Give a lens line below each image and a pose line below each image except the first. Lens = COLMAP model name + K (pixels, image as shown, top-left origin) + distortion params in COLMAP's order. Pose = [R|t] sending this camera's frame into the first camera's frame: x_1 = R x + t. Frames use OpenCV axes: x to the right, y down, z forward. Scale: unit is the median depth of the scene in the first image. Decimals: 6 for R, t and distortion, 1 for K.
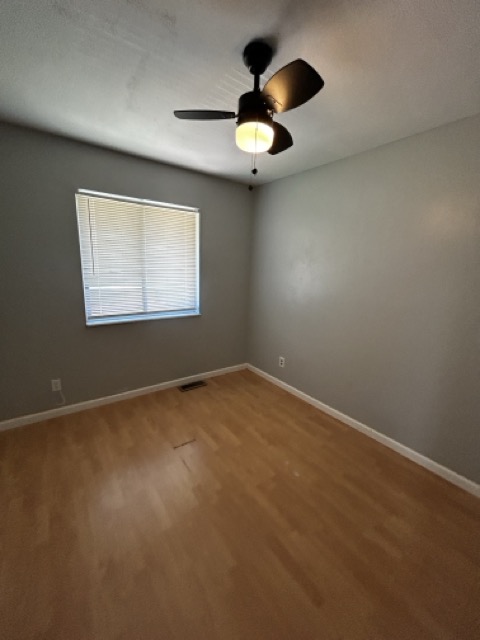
lens RADIAL K [[260.9, 0, 239.4], [0, 260.9, 319.7], [0, 0, 1]] dist [0.000811, 0.000028]
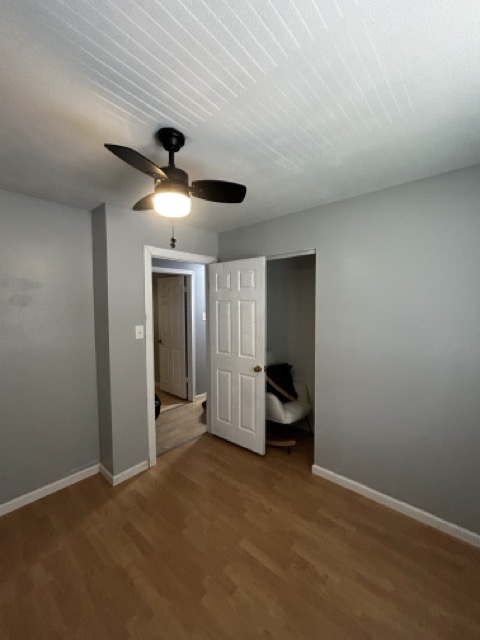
lens RADIAL K [[260.9, 0, 240.3], [0, 260.9, 320.0], [0, 0, 1]] dist [0.000811, 0.000028]
pose [[-0.979134, -0.024284, -0.201758, -0.007311], [-0.076181, 0.964293, 0.253644, -0.434270], [0.188394, 0.263722, -0.946022, 1.769346]]
